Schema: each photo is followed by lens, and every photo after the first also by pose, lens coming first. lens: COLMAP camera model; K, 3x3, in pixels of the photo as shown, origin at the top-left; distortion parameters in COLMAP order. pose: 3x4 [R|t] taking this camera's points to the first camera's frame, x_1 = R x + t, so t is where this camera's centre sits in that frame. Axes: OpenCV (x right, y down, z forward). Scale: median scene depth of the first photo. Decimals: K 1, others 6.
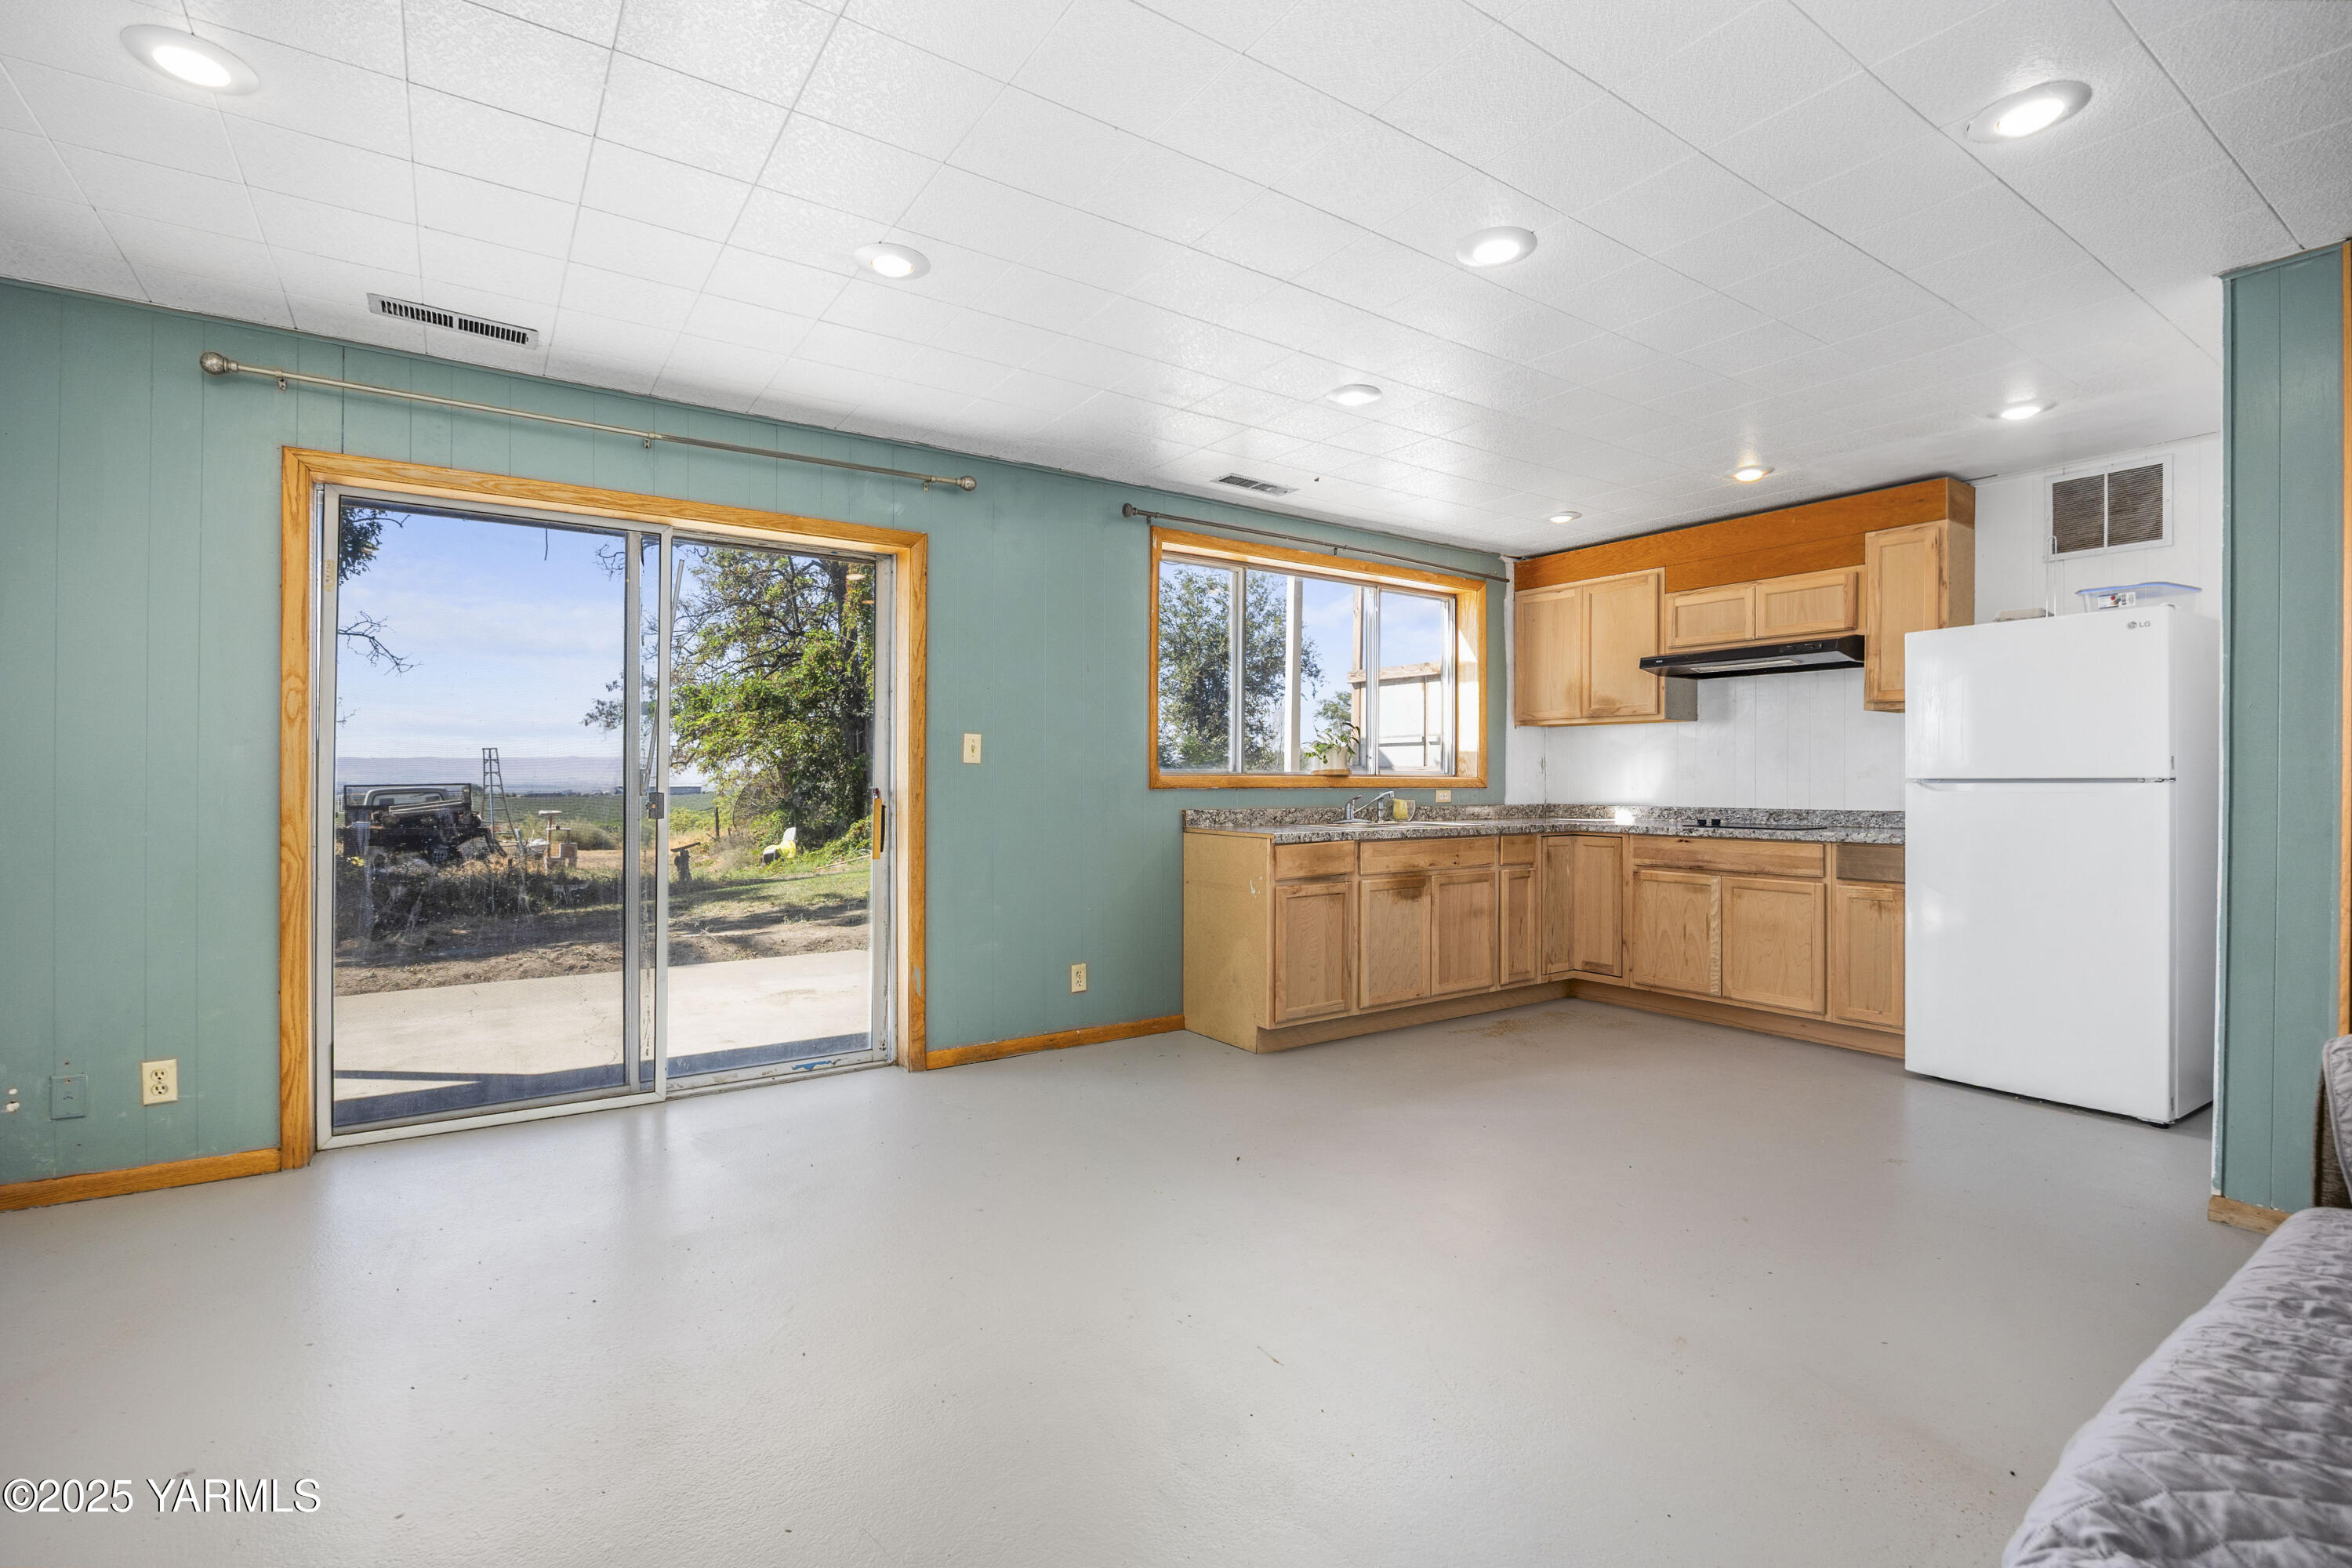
lens RADIAL K [[1083.6, 0, 1176.0], [0, 1083.6, 784.0], [0, 0, 1]] dist [-0.023370, -0.000326]
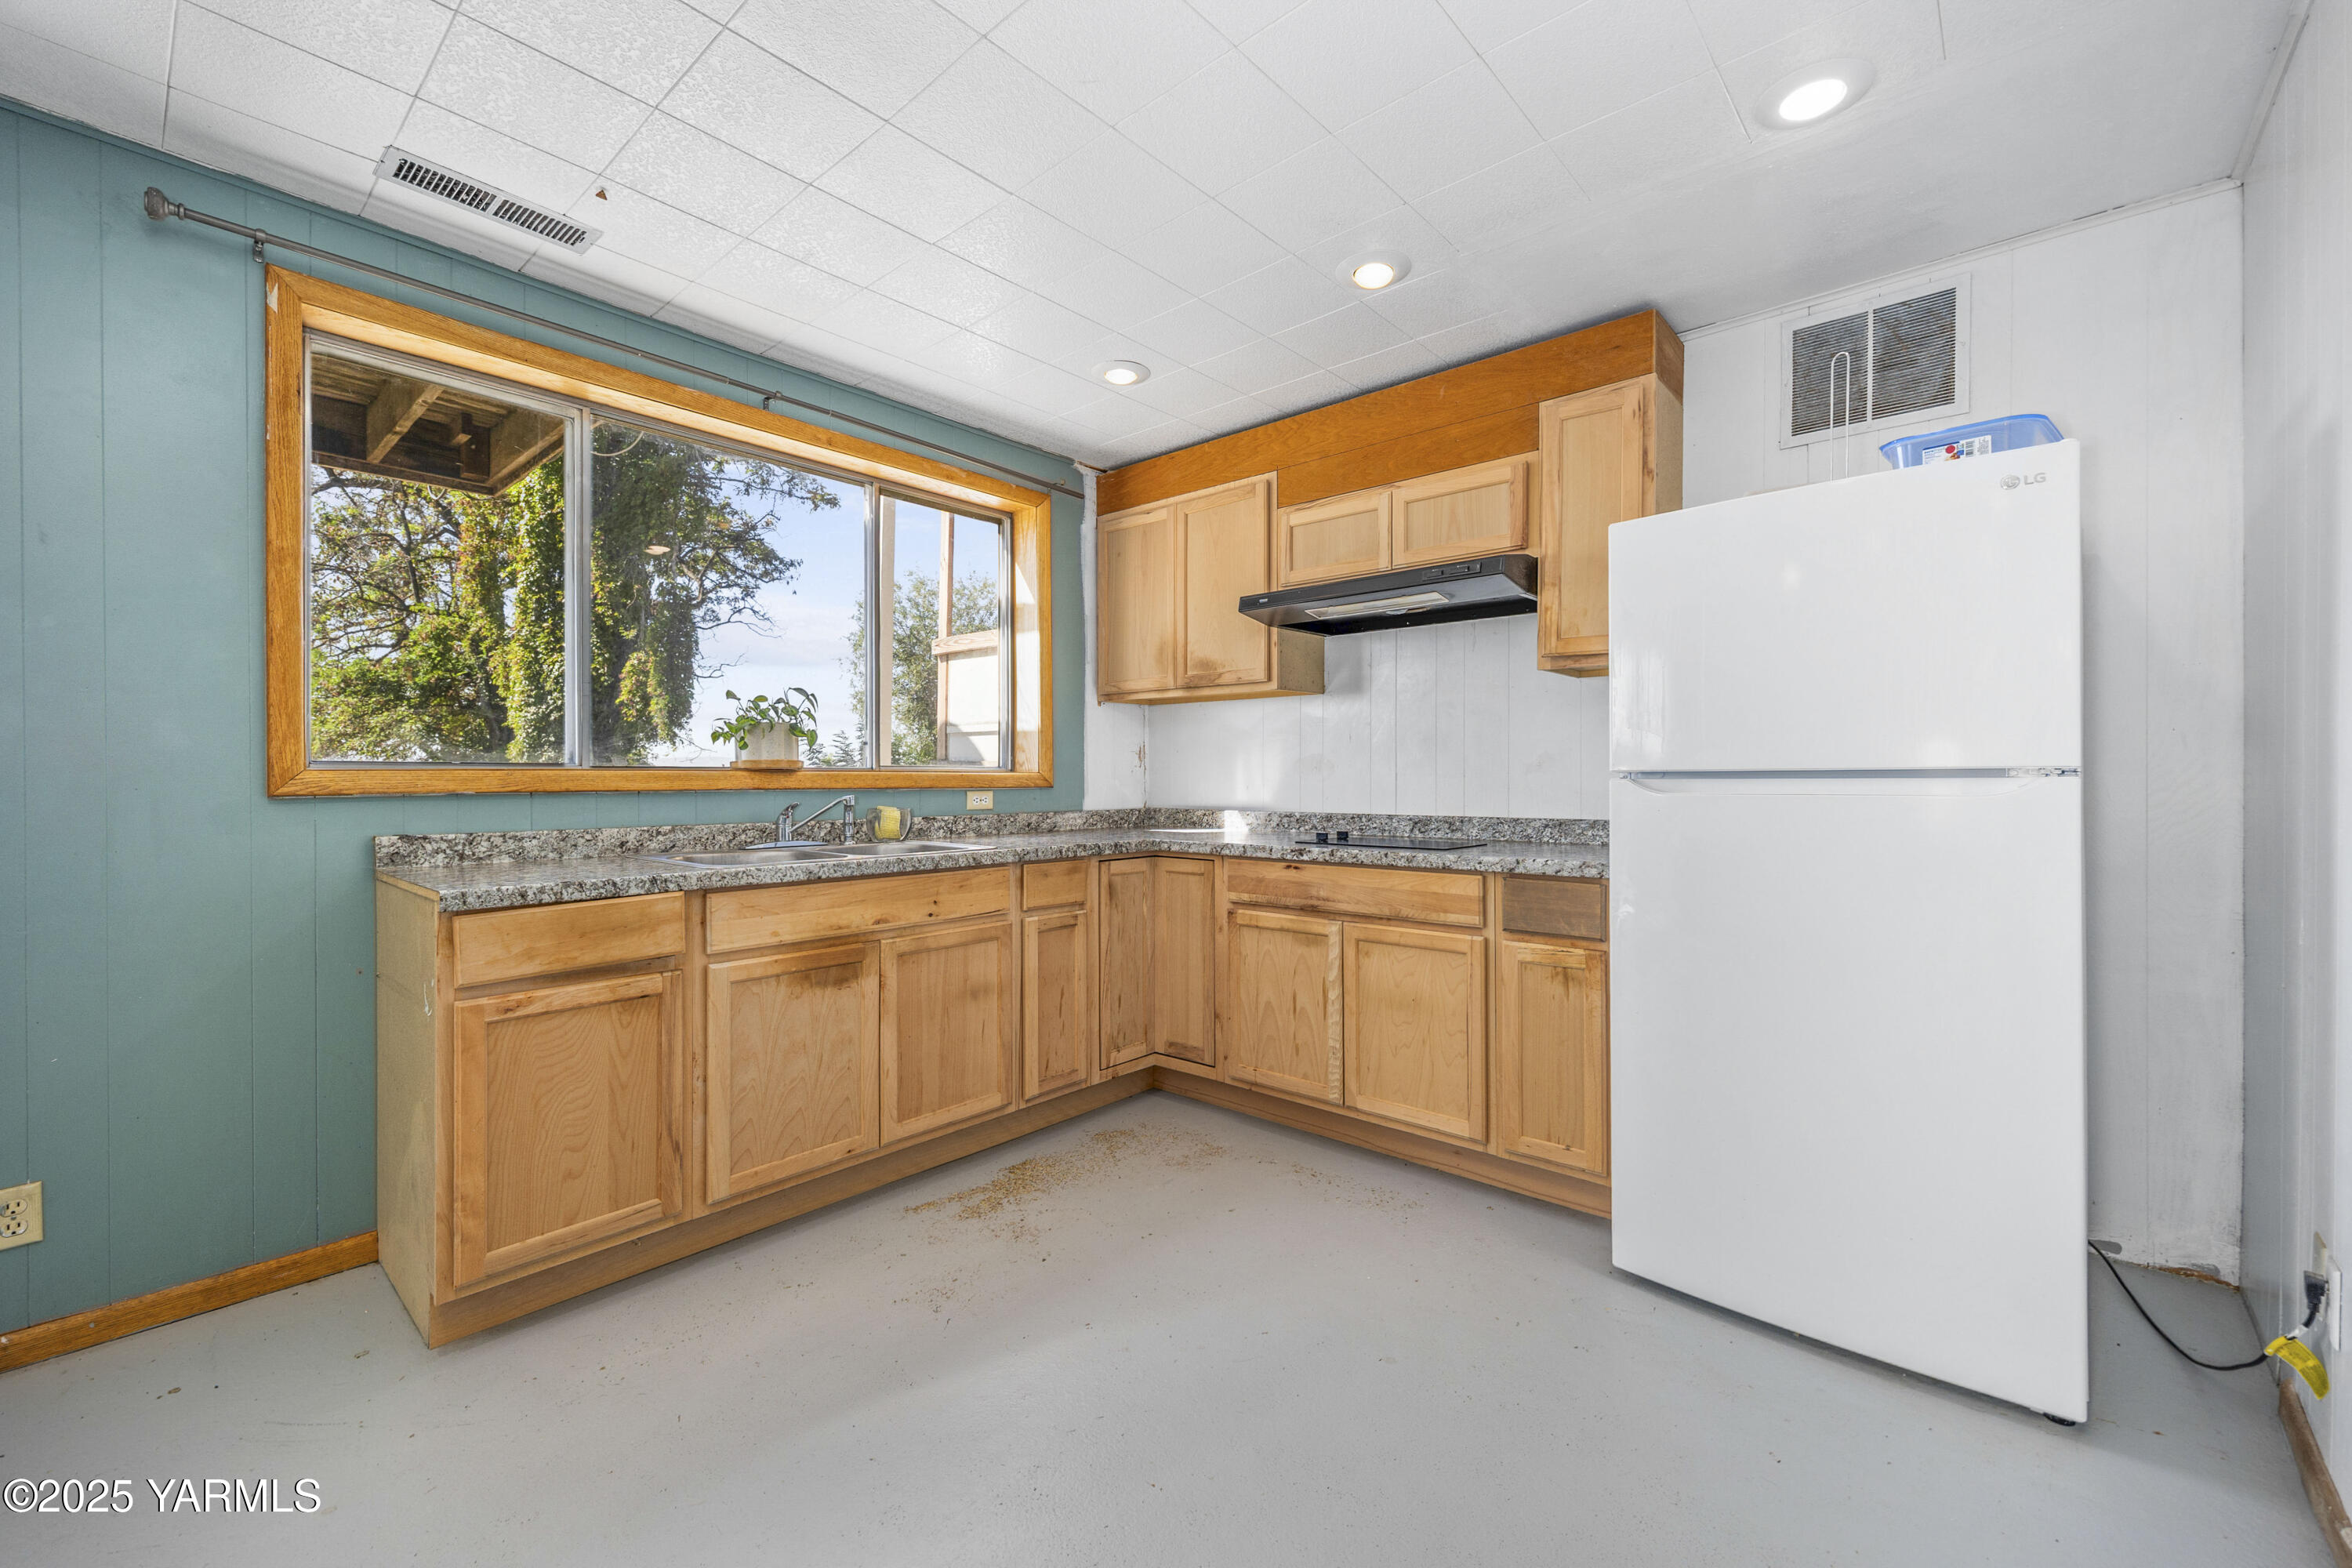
lens RADIAL K [[959.2, 0, 1214.6], [0, 959.2, 791.1], [0, 0, 1]] dist [-0.003328, -0.000713]
pose [[0.962408, -0.007648, 0.271499, 0.258729], [0.005012, 0.999933, 0.010401, -0.000375], [-0.271561, -0.008649, 0.962382, 0.434969]]
